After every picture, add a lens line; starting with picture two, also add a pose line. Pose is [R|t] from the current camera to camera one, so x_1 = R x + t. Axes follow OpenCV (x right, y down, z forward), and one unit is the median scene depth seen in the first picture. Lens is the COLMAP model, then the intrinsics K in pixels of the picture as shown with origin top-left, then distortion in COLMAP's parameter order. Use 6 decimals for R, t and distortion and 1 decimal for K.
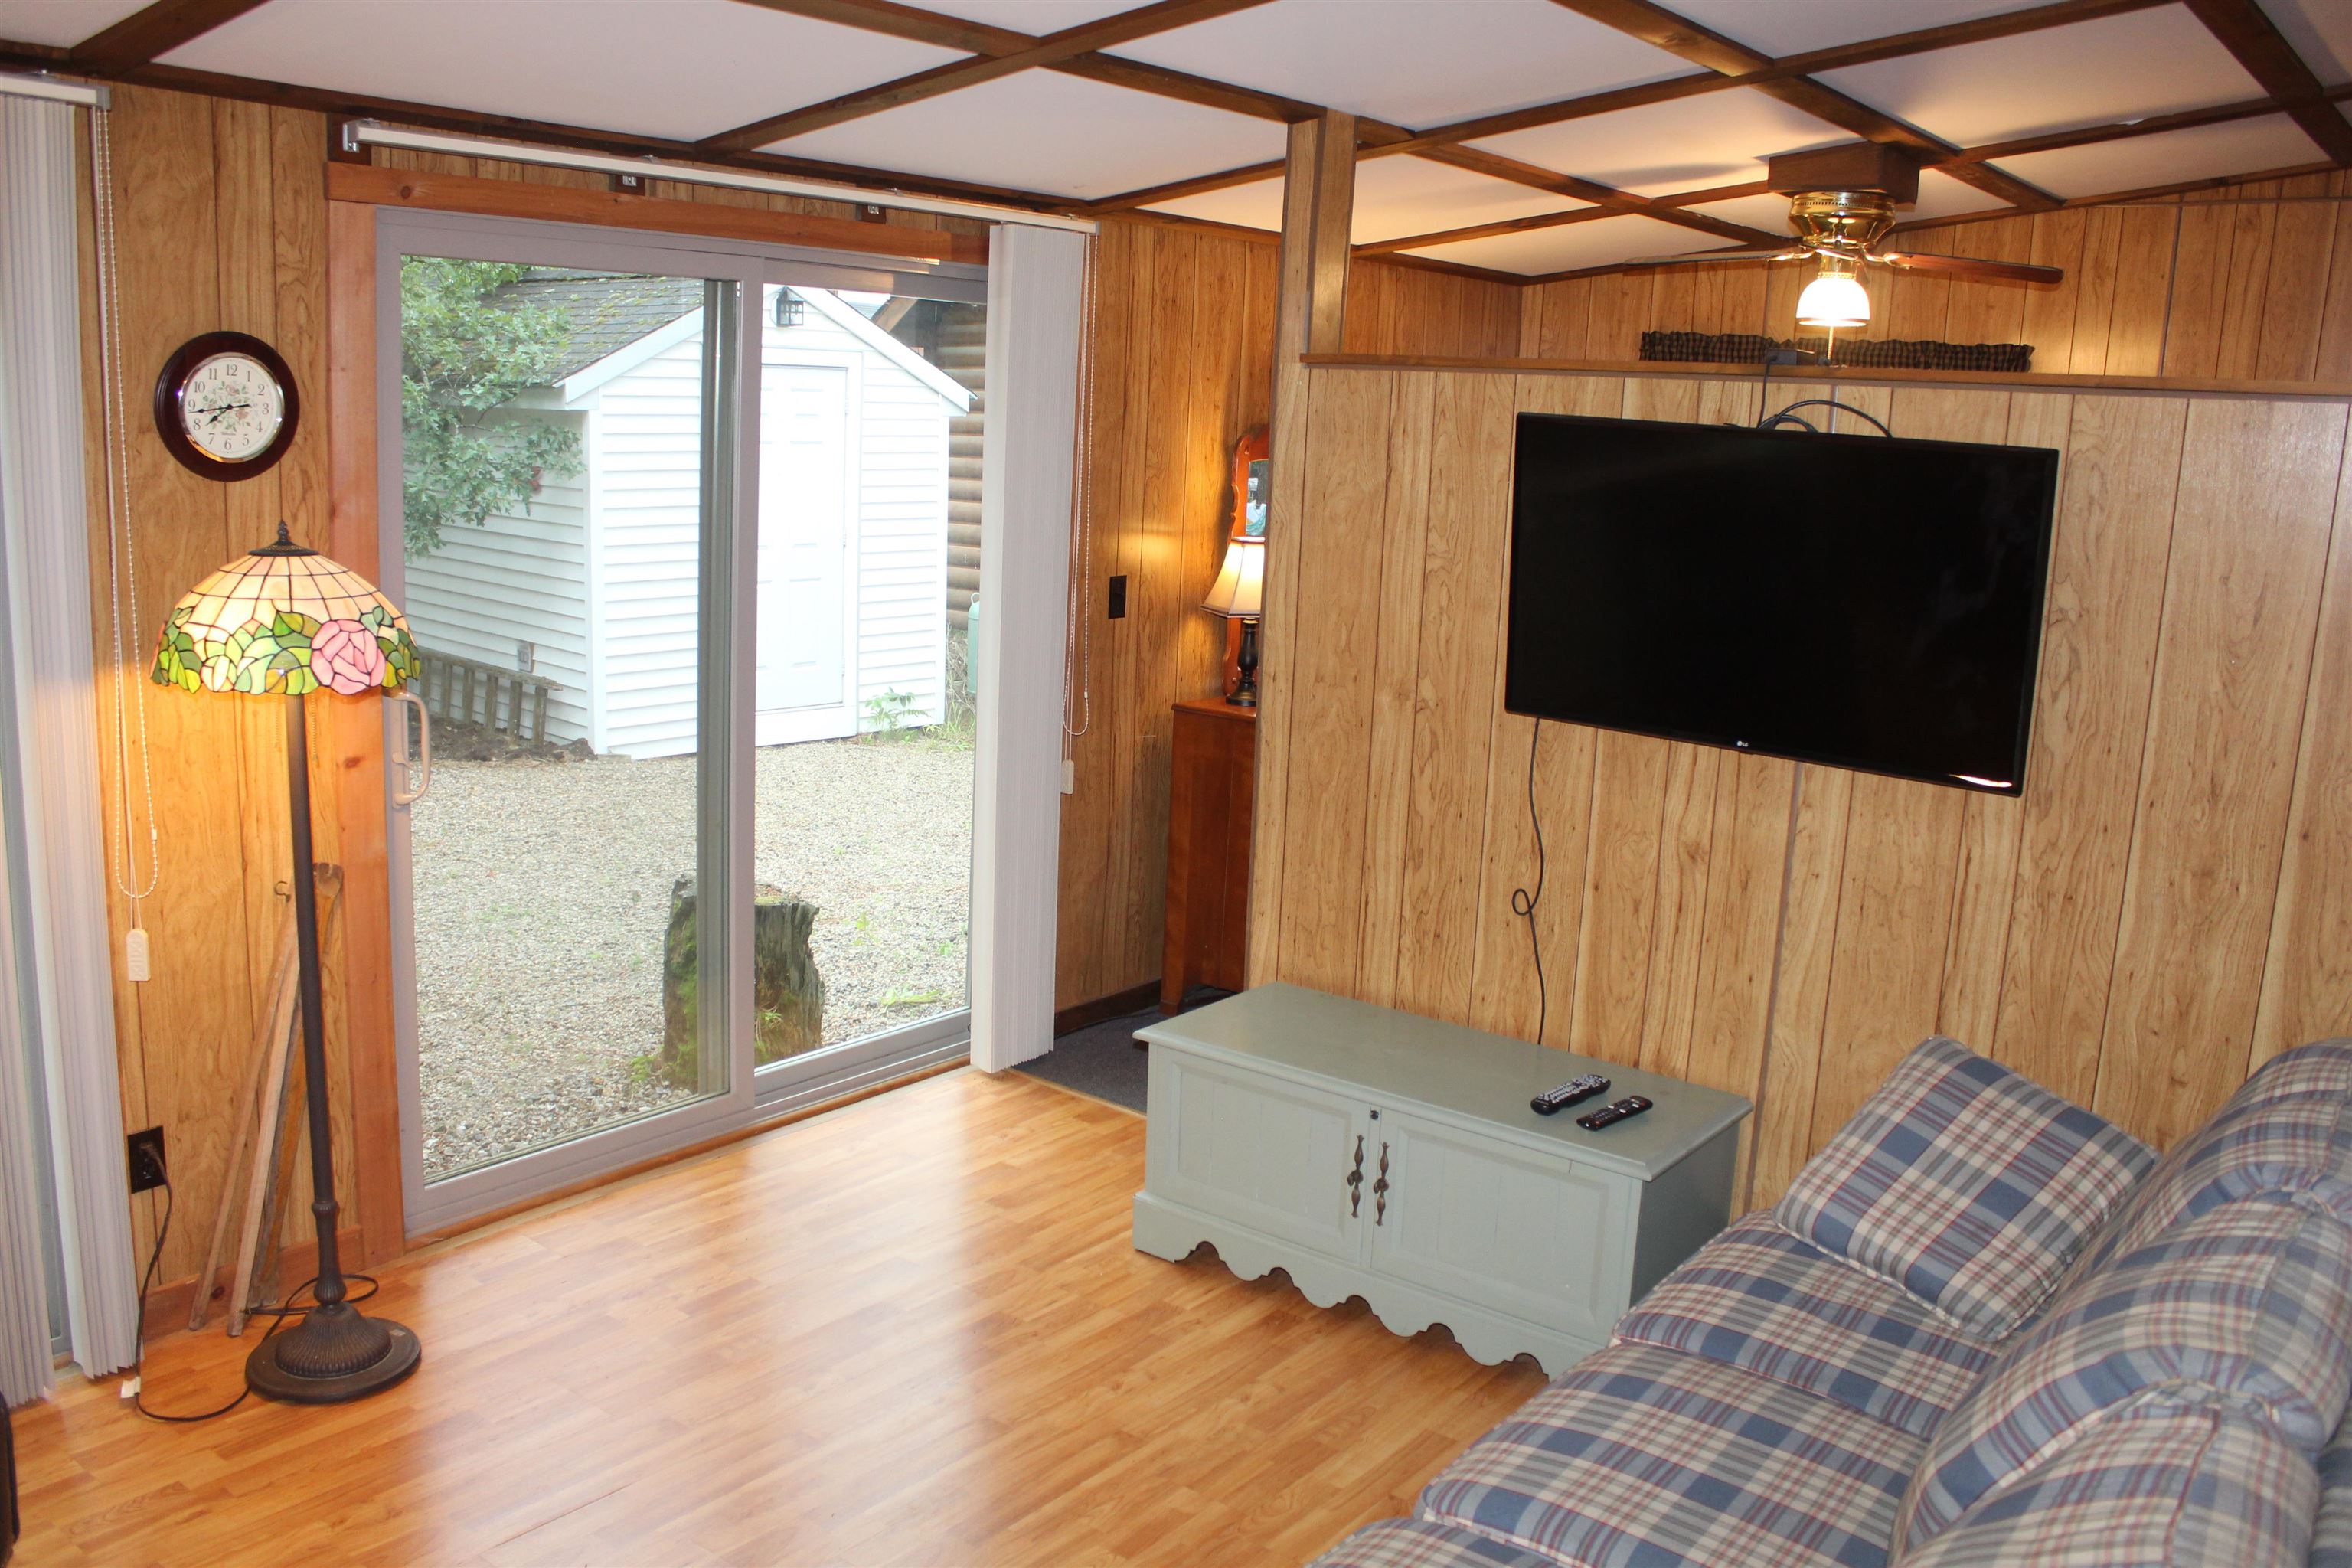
lens RADIAL K [[1946.5, 0, 1163.4], [0, 1946.5, 783.3], [0, 0, 1]] dist [-0.167653, 0.150610]
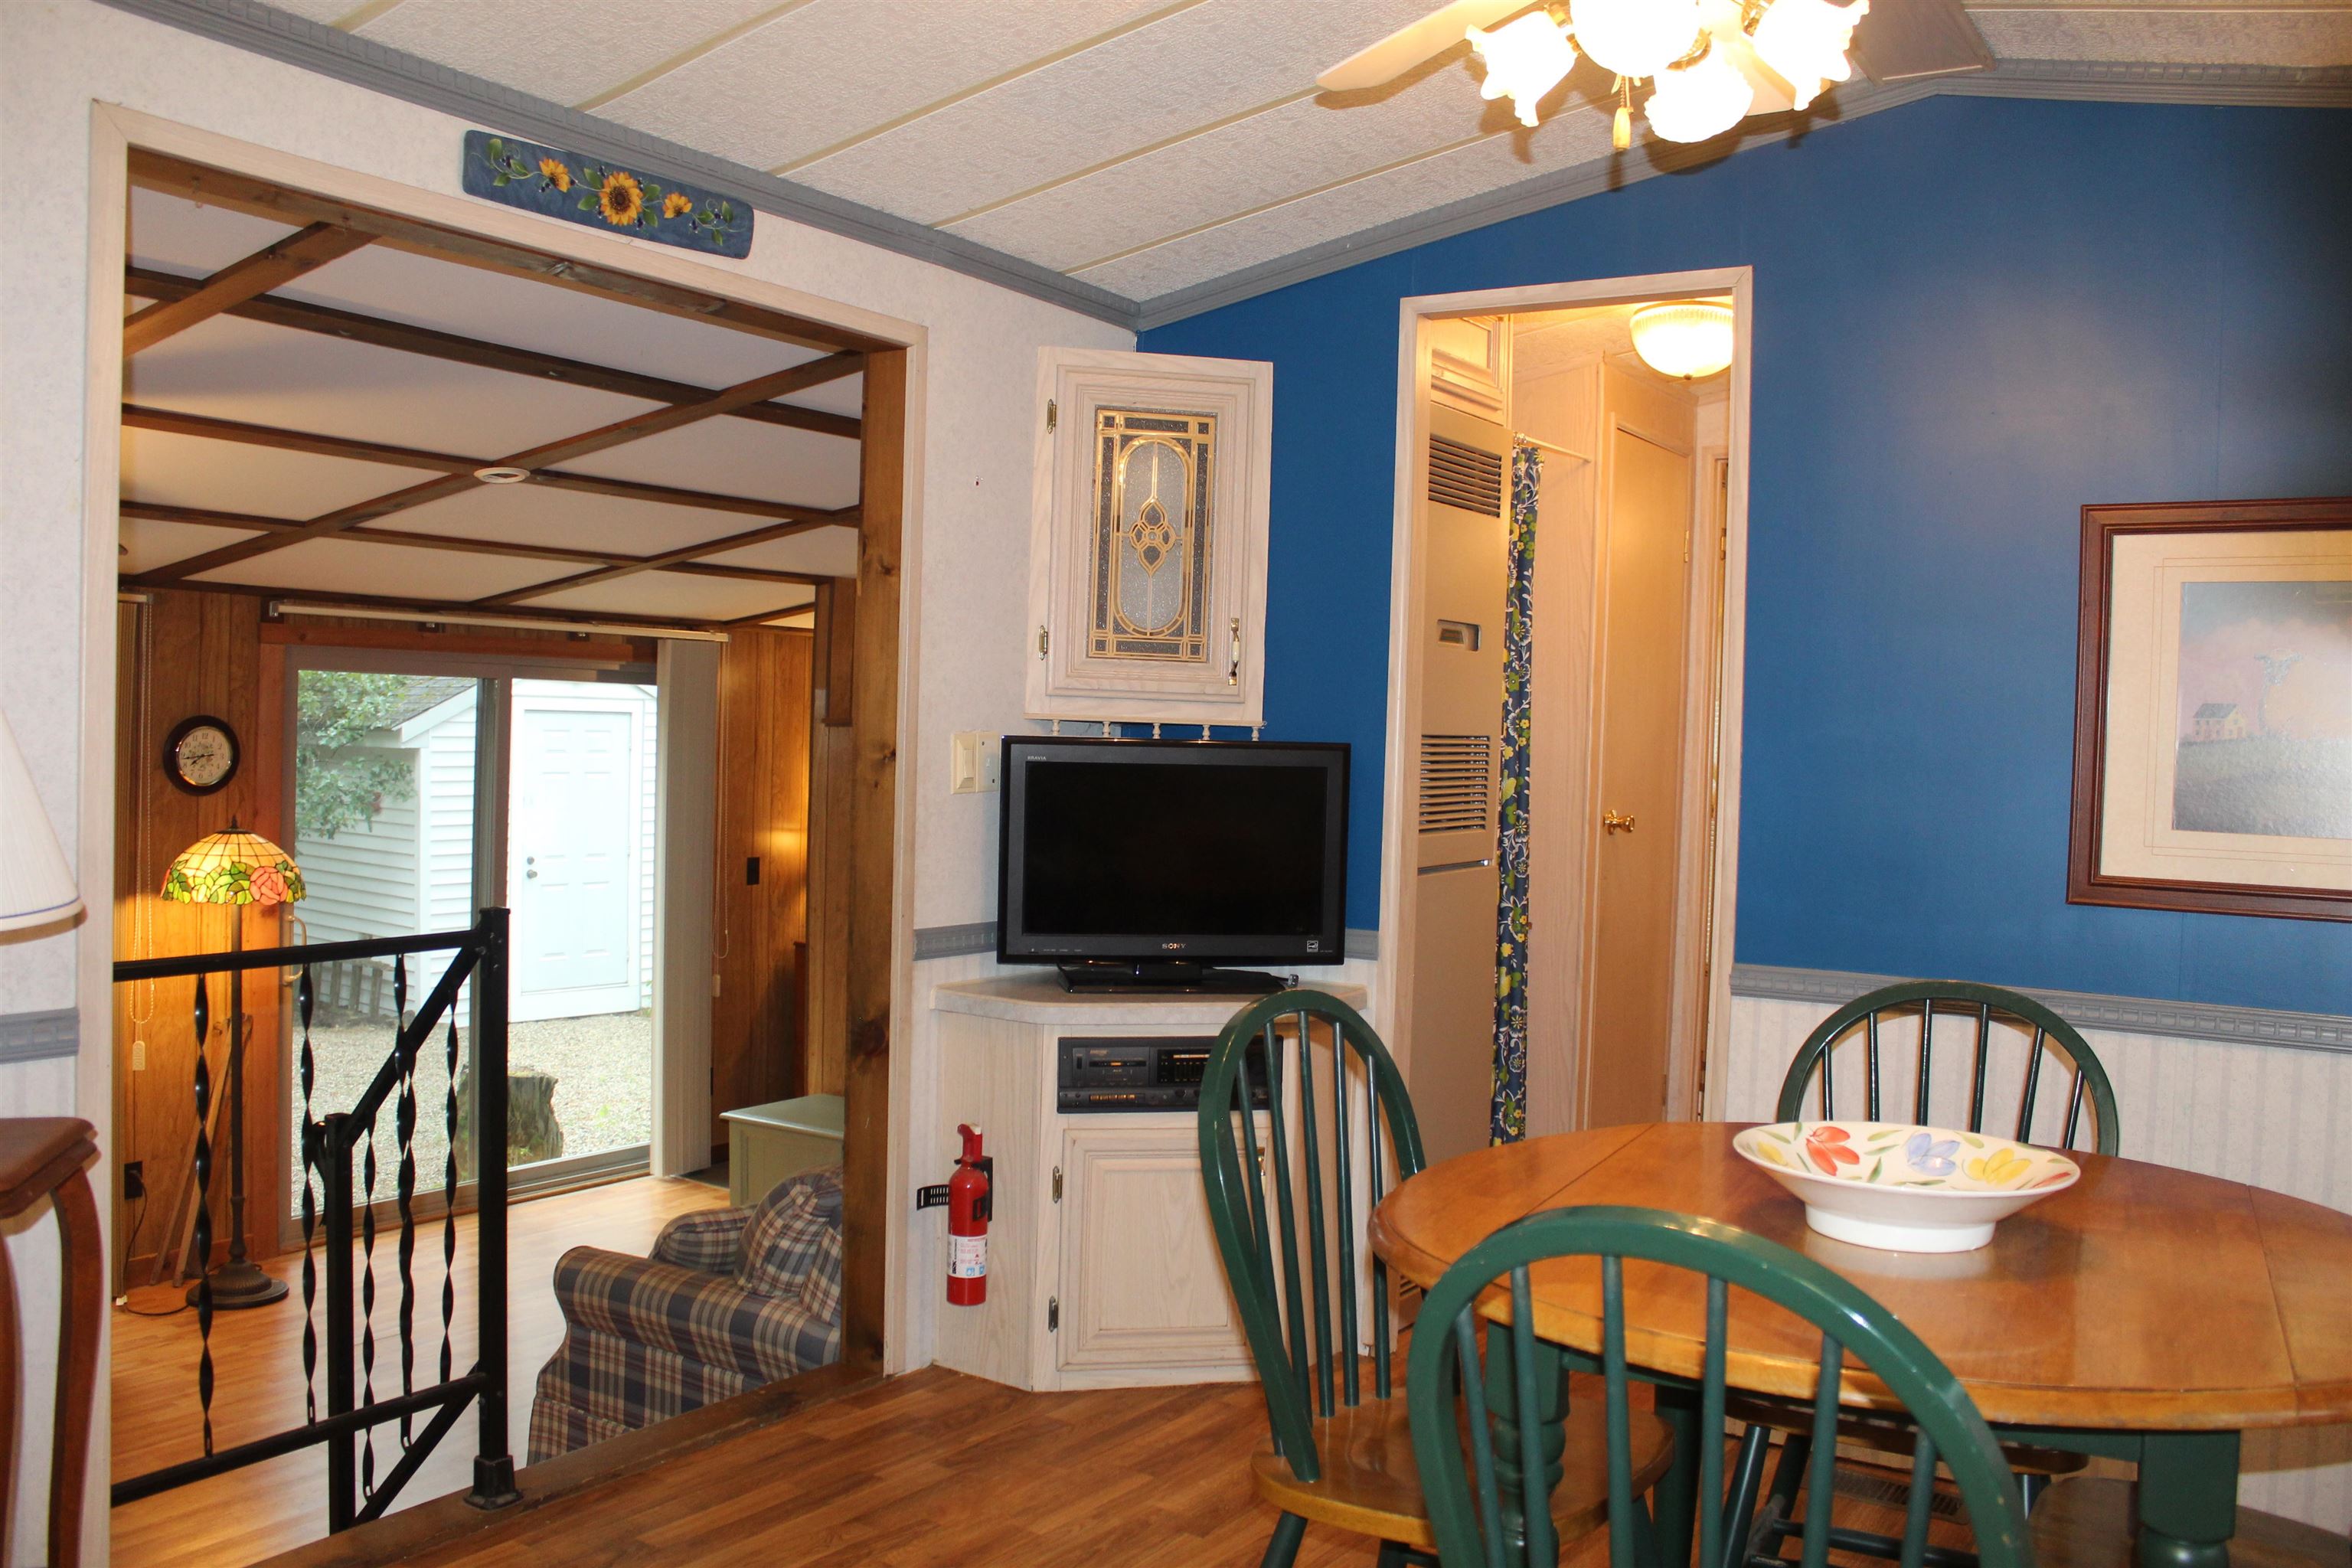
lens RADIAL K [[1946.5, 0, 1163.4], [0, 1946.5, 783.3], [0, 0, 1]] dist [-0.167653, 0.150610]
pose [[0.996925, -0.016496, 0.076607, 0.264601], [0.028888, 0.986105, -0.163592, 0.137236], [-0.072844, 0.165302, 0.983549, -0.776841]]
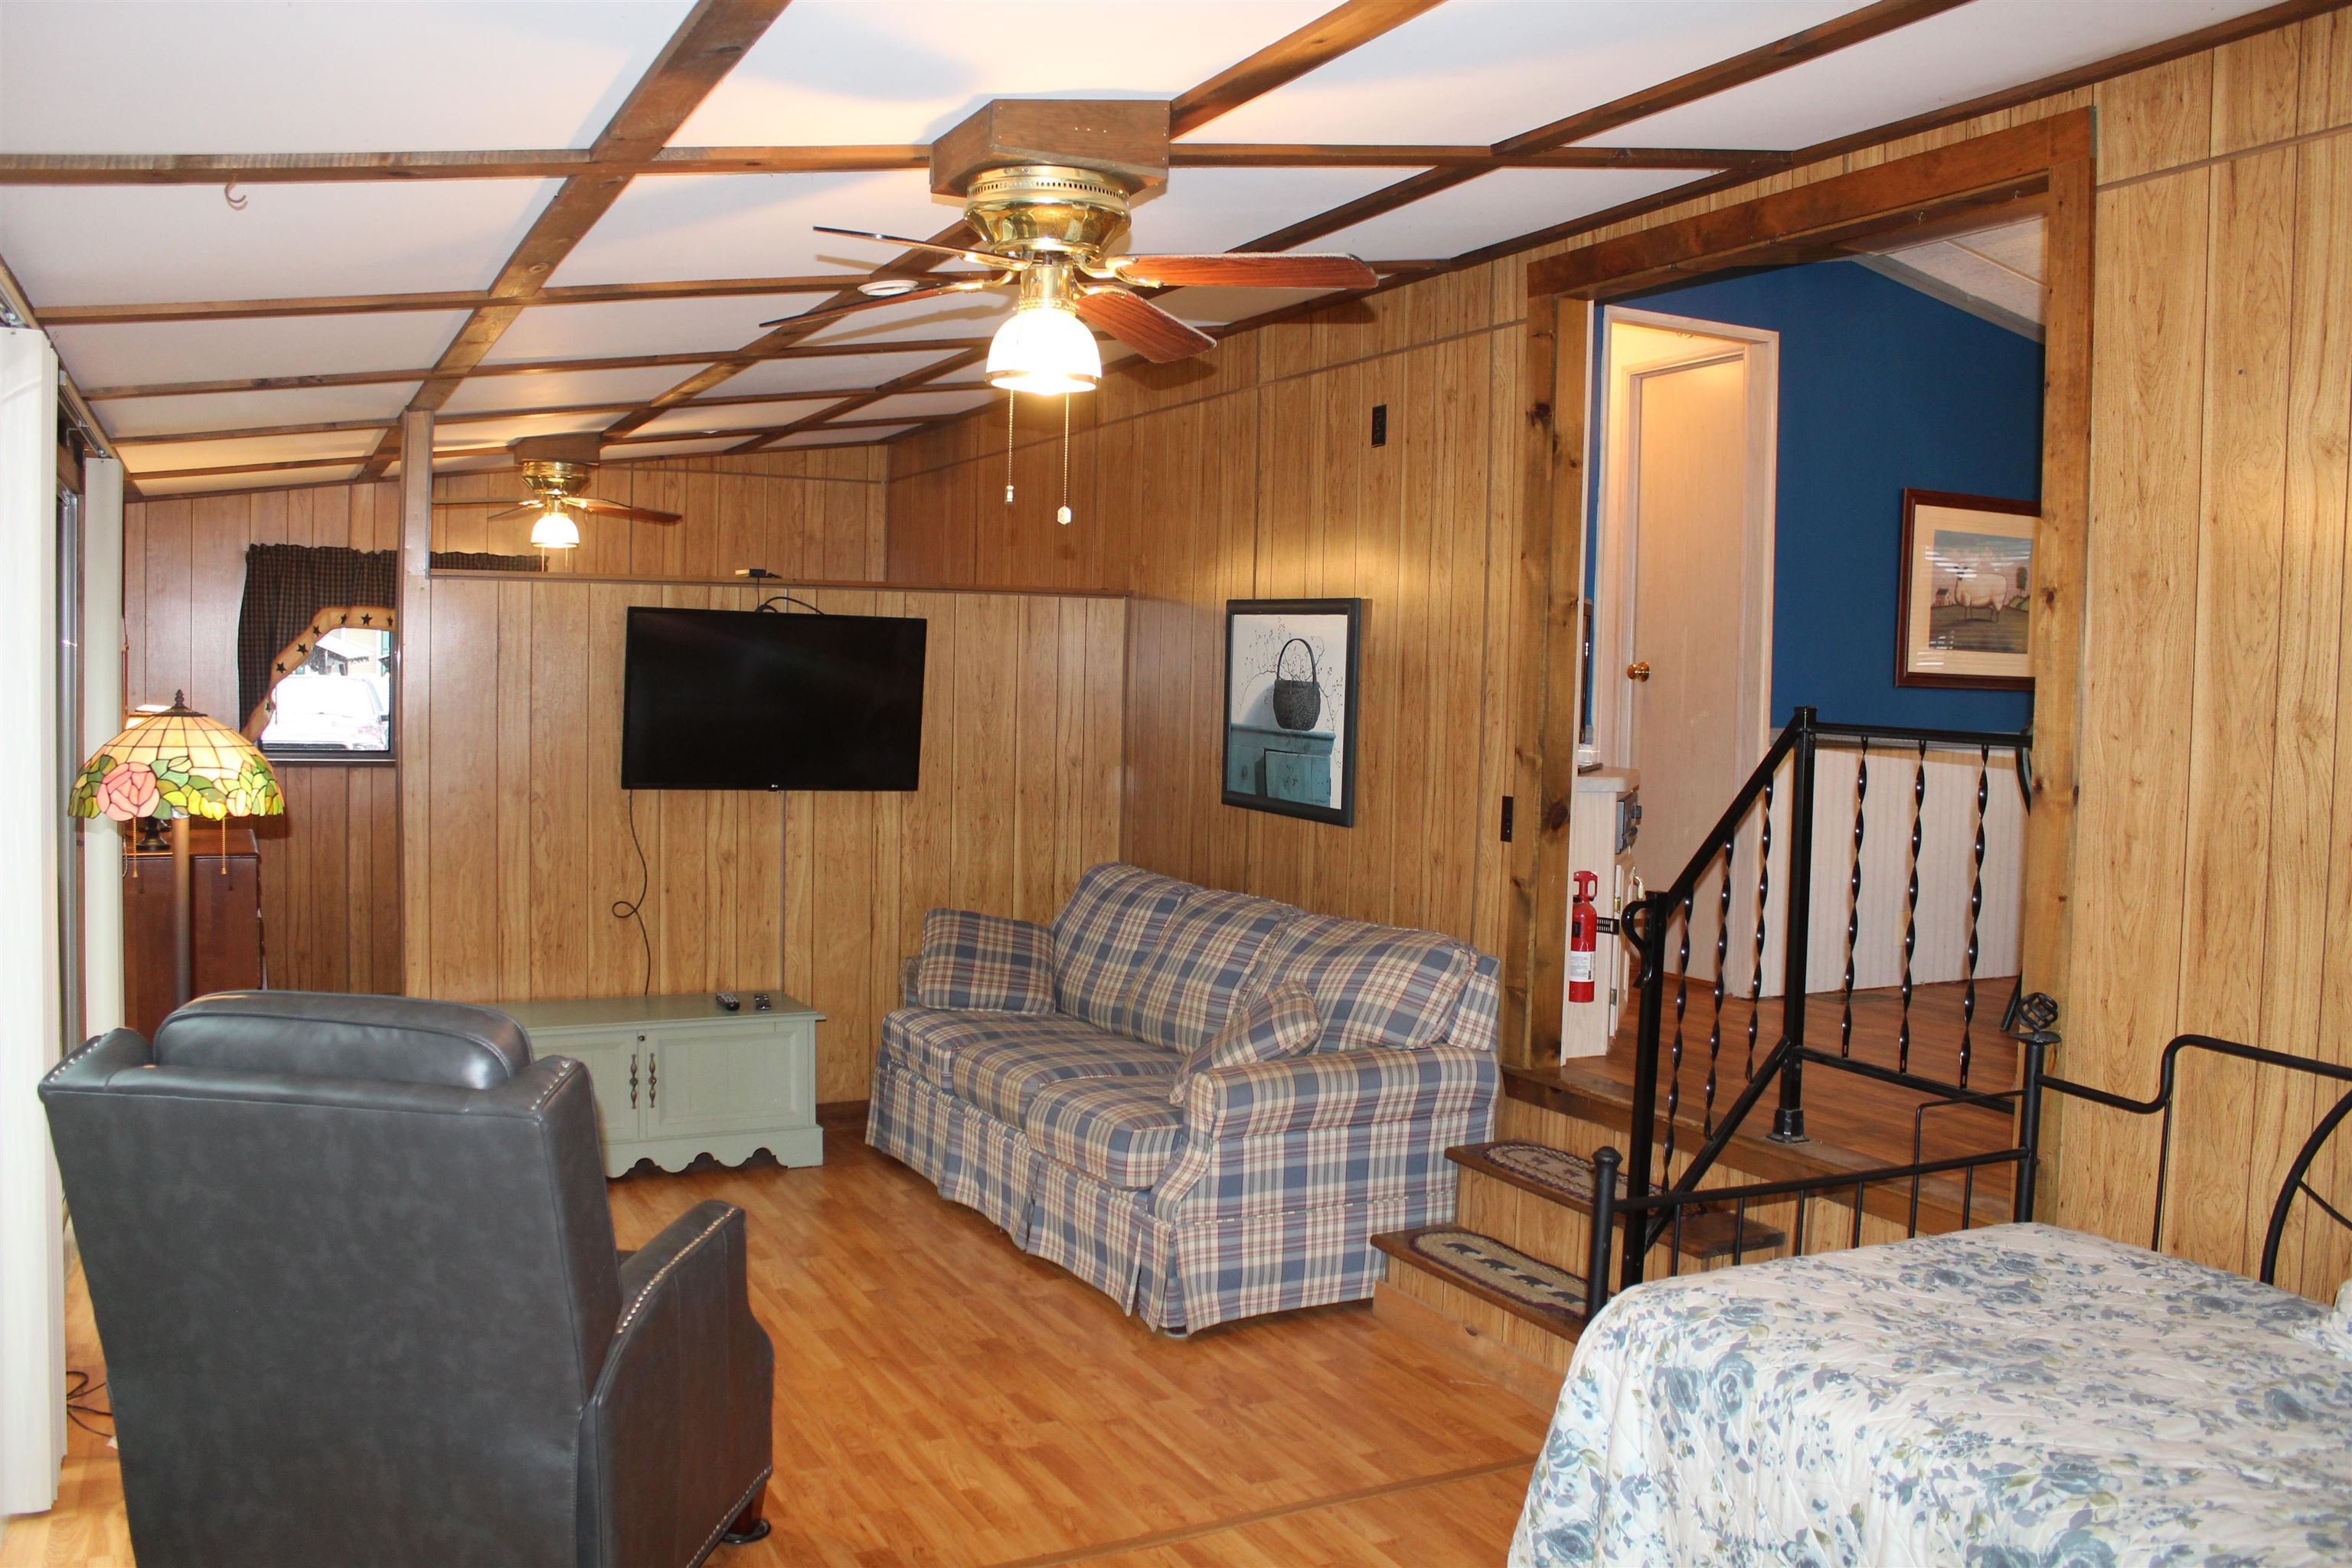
lens RADIAL K [[1946.5, 0, 1163.4], [0, 1946.5, 783.3], [0, 0, 1]] dist [-0.167653, 0.150610]
pose [[0.433812, -0.082724, 0.897198, -1.098865], [0.169753, 0.985447, 0.008782, 0.021825], [-0.884868, 0.148492, 0.441542, -0.117994]]
